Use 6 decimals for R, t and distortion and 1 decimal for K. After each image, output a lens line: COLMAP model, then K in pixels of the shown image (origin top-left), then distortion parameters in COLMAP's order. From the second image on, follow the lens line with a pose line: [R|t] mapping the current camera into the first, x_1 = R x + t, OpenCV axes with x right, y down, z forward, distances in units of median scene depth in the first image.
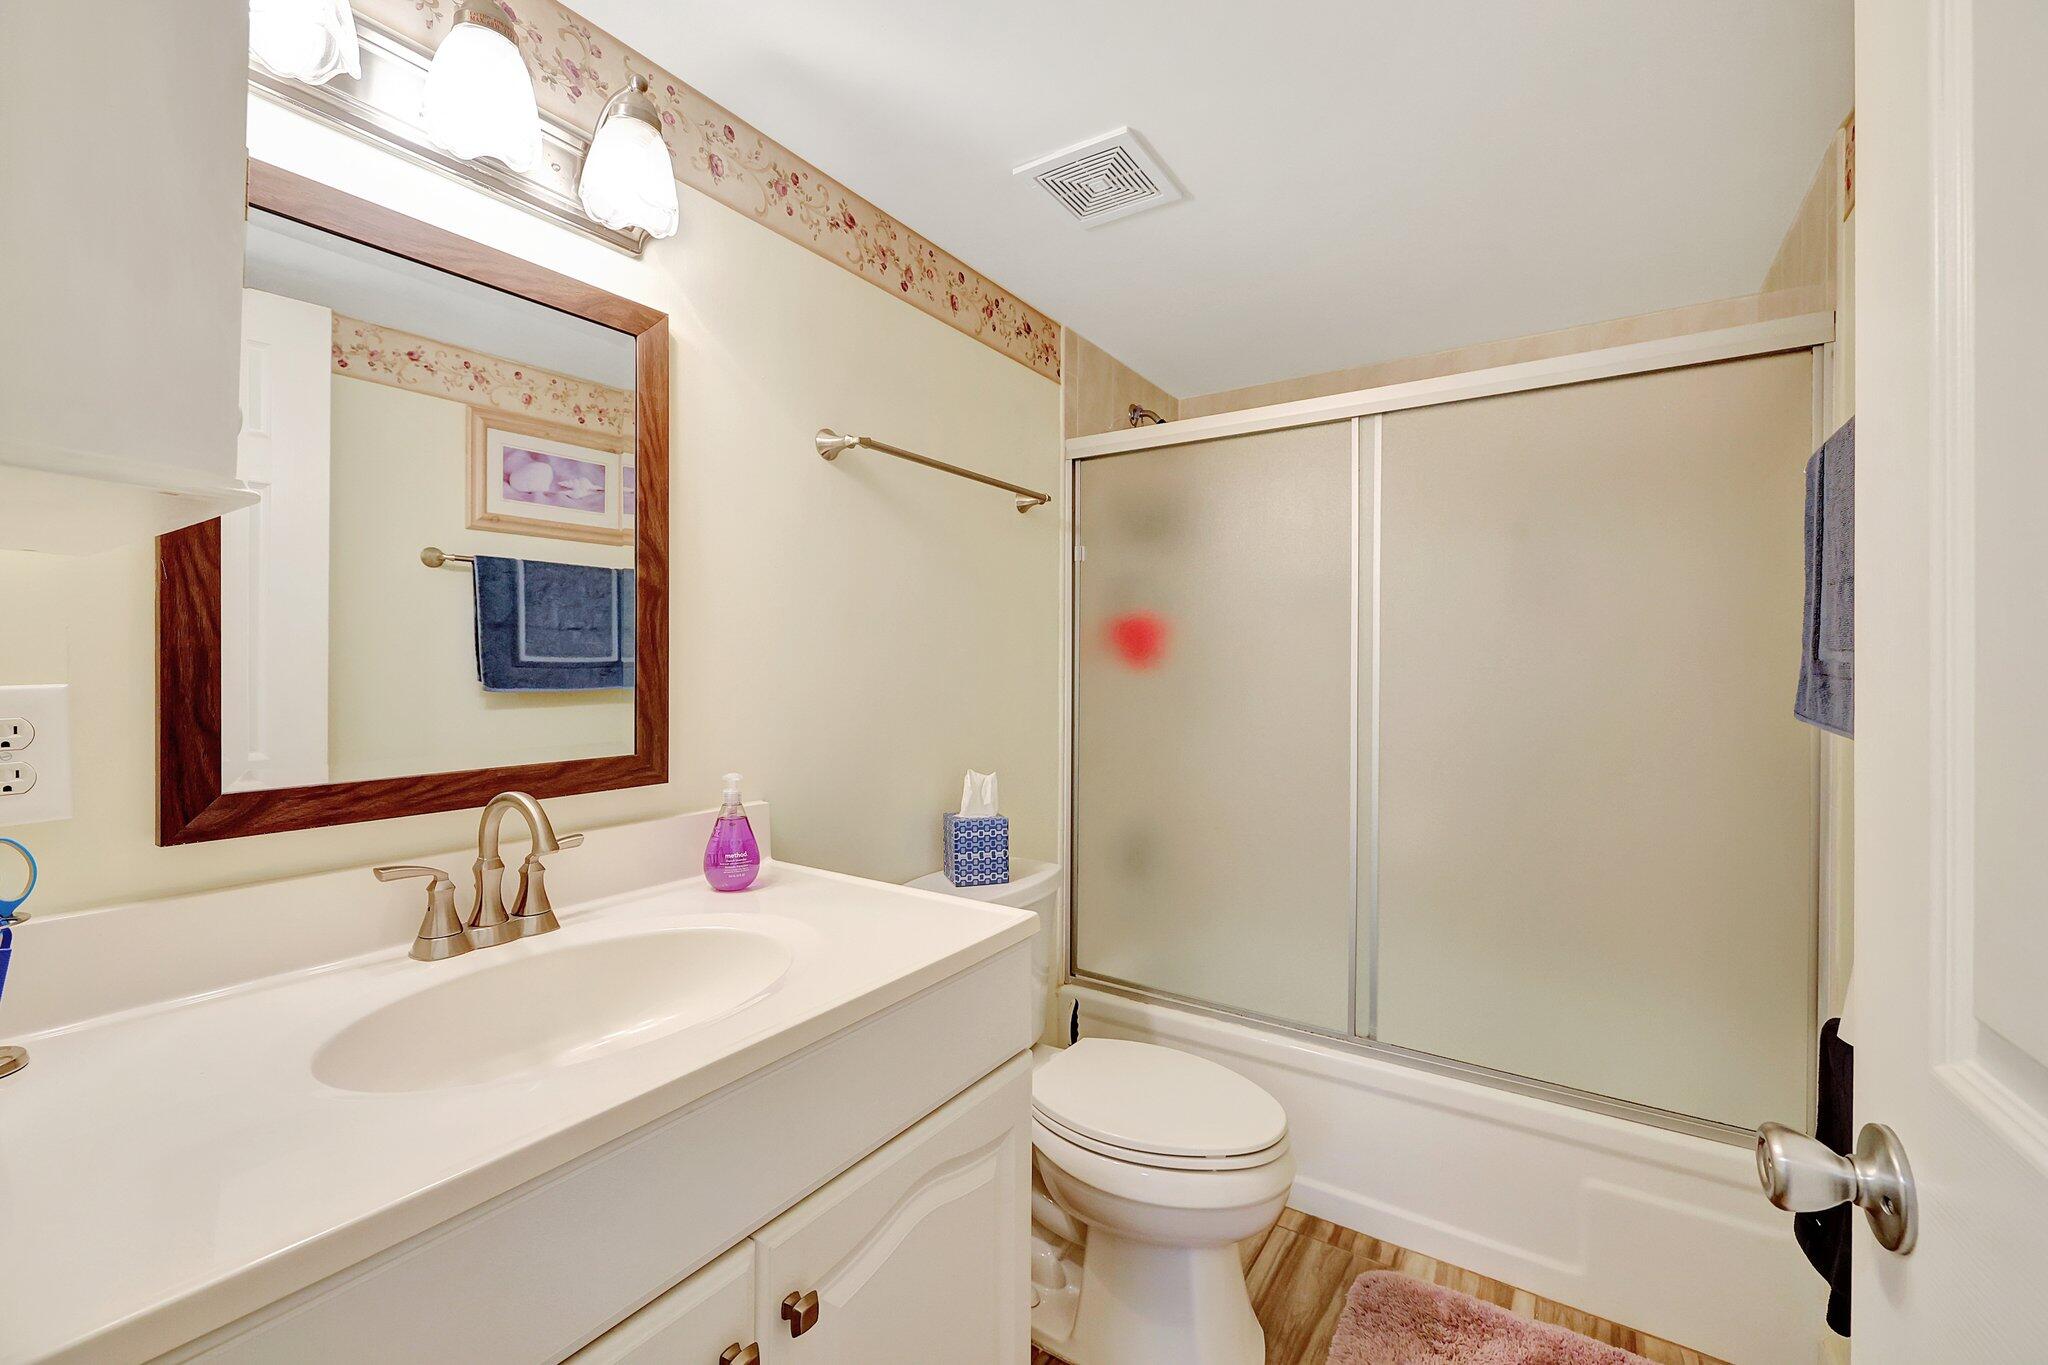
lens RADIAL K [[730.8, 0, 1024.0], [0, 730.8, 682.5], [0, 0, 1]] dist [0.000717, 0.000014]
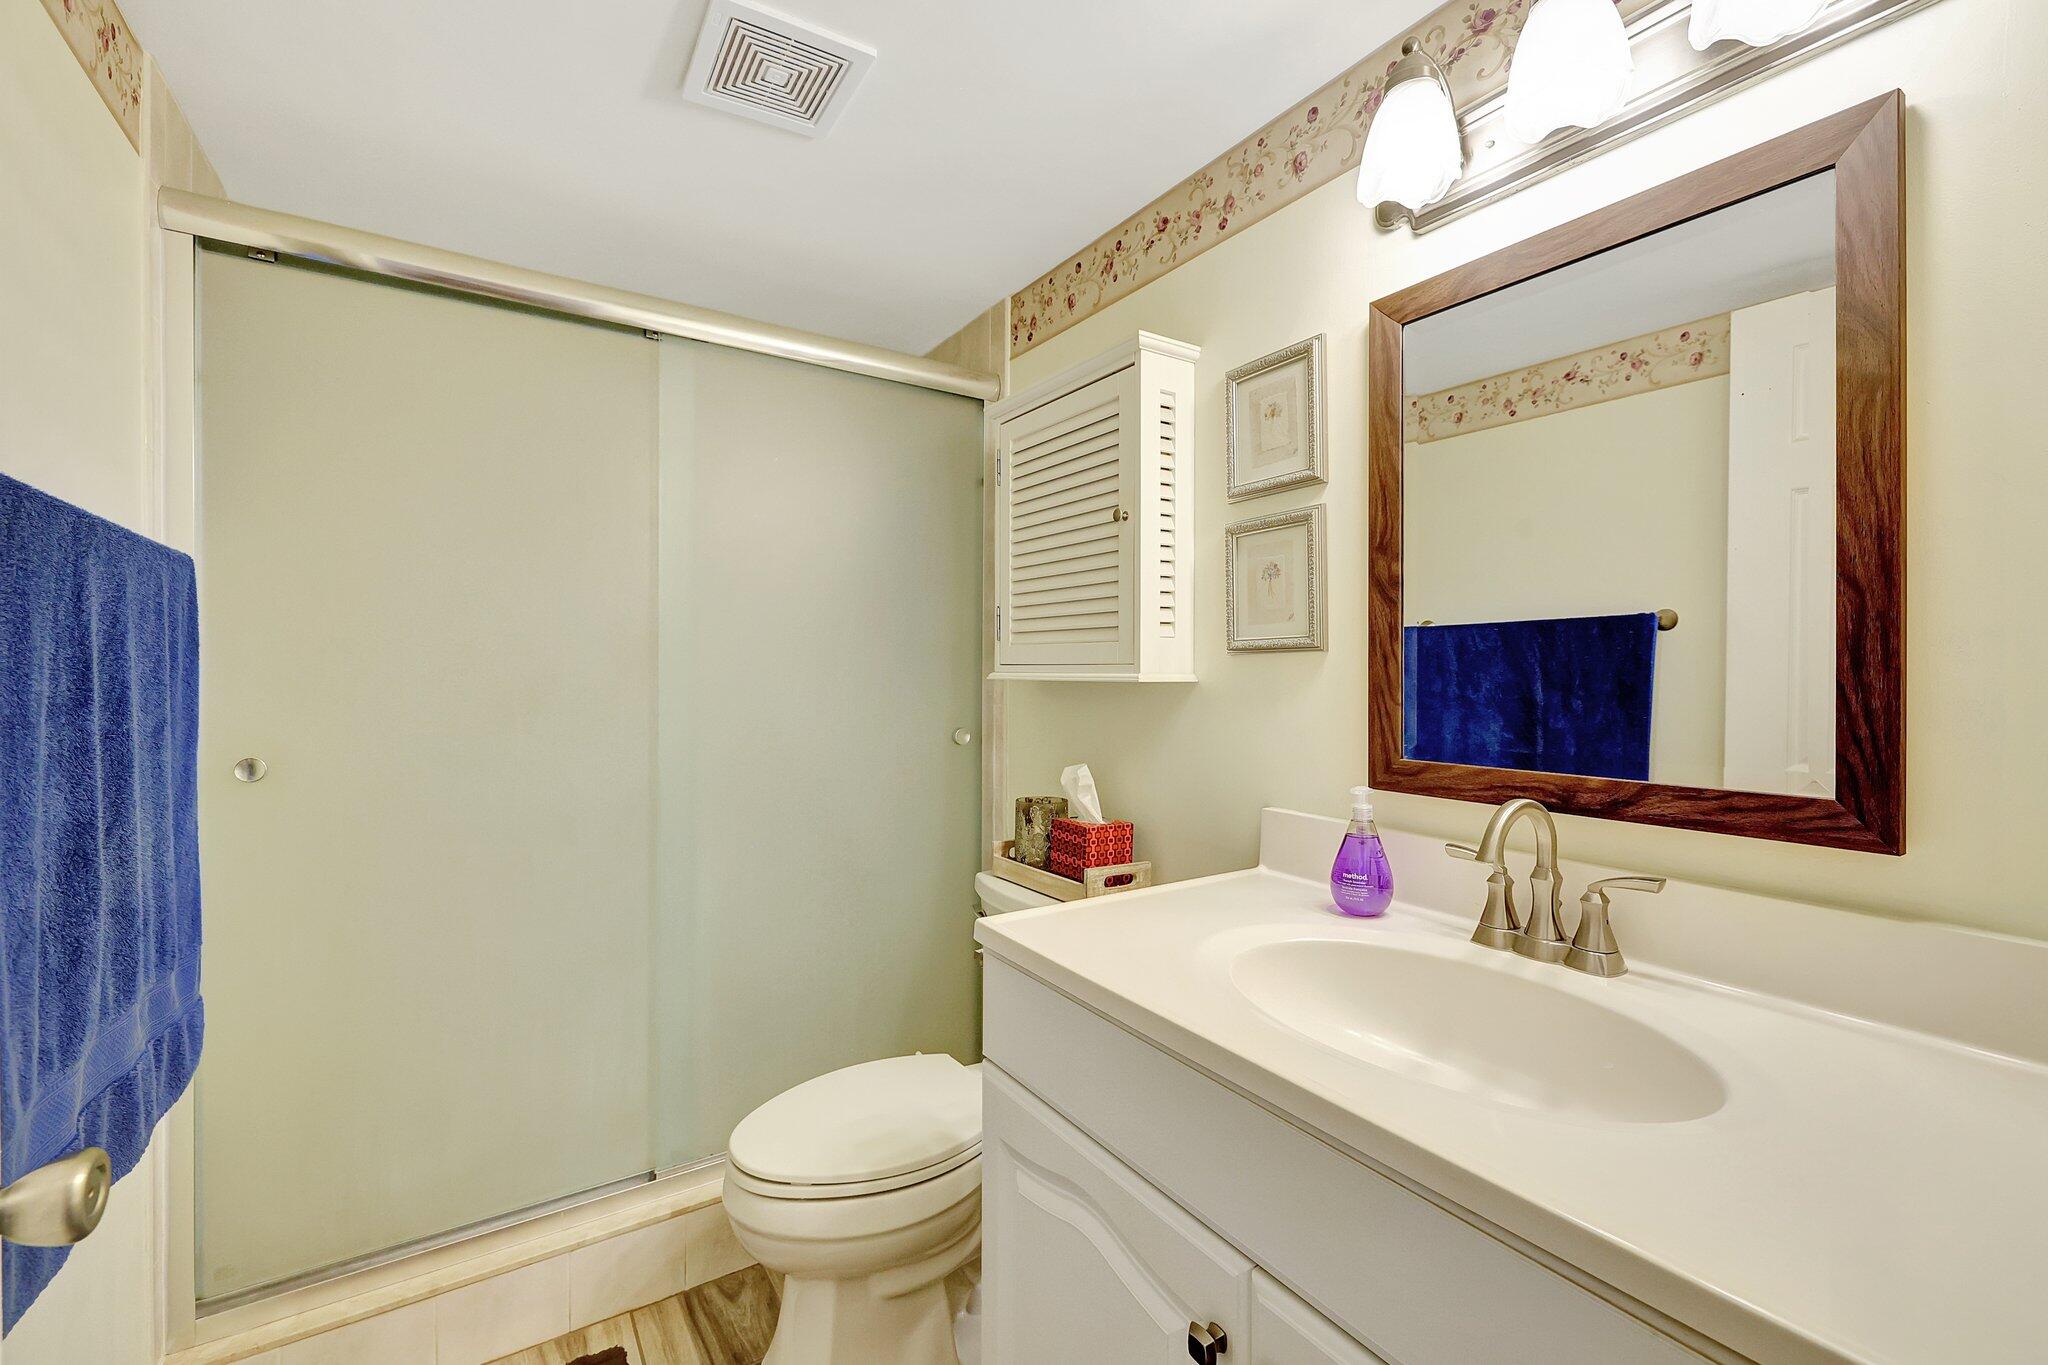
lens RADIAL K [[854.8, 0, 1029.2], [0, 854.8, 670.1], [0, 0, 1]] dist [-0.001025, -0.000075]
pose [[-0.316182, 0.001414, -0.948698, 0.914173], [-0.014248, 0.999879, 0.006239, -0.024444], [0.948592, 0.015490, -0.316124, 1.180865]]
